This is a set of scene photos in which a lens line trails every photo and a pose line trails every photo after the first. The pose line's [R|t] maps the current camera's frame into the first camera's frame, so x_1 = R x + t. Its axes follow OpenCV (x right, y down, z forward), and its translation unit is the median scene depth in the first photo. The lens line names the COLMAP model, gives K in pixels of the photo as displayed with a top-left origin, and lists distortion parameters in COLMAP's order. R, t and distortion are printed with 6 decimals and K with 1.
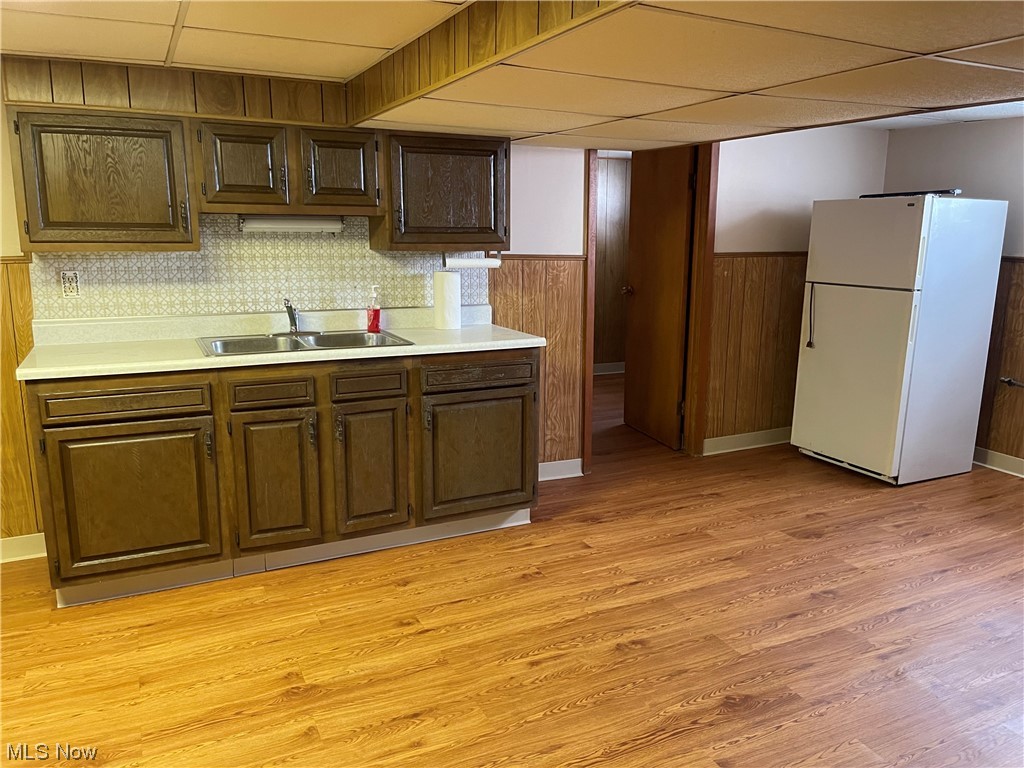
lens RADIAL K [[767.5, 0, 511.0], [0, 767.5, 394.3], [0, 0, 1]] dist [0.035160, -0.011670]
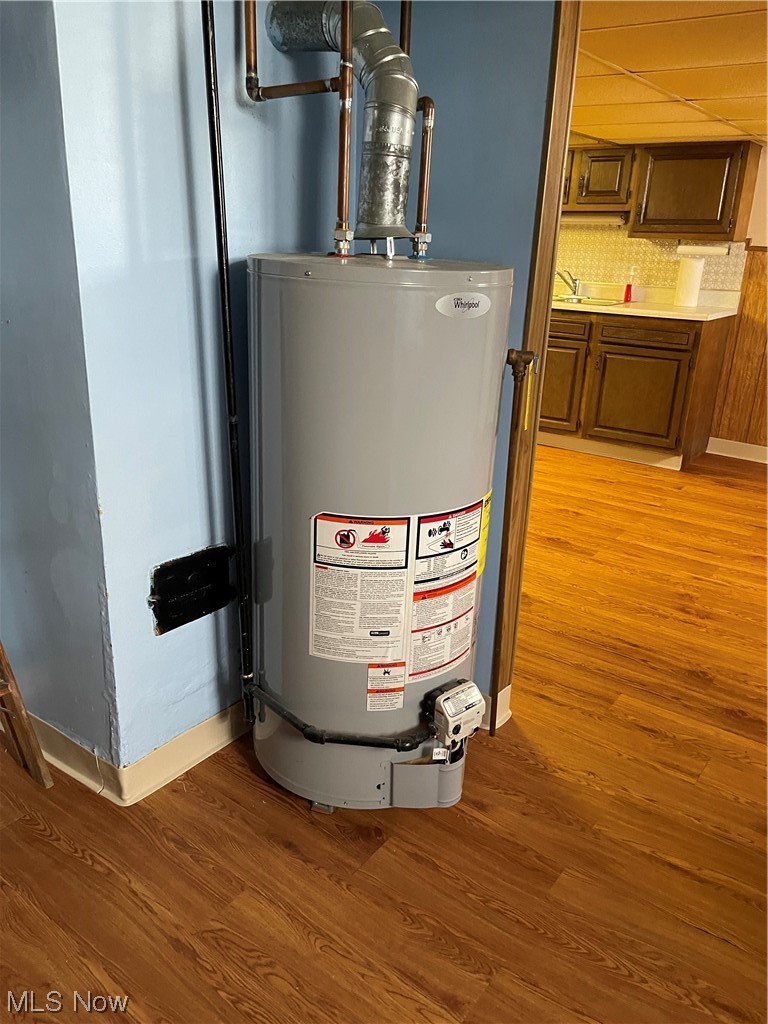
lens RADIAL K [[767.5, 0, 380.1], [0, 767.5, 508.5], [0, 0, 1]] dist [0.035160, -0.011670]
pose [[0.460302, 0.305347, -0.833598, 0.953617], [-0.215252, 0.949356, 0.228890, 0.050877], [0.861271, 0.074075, 0.502717, -0.032468]]
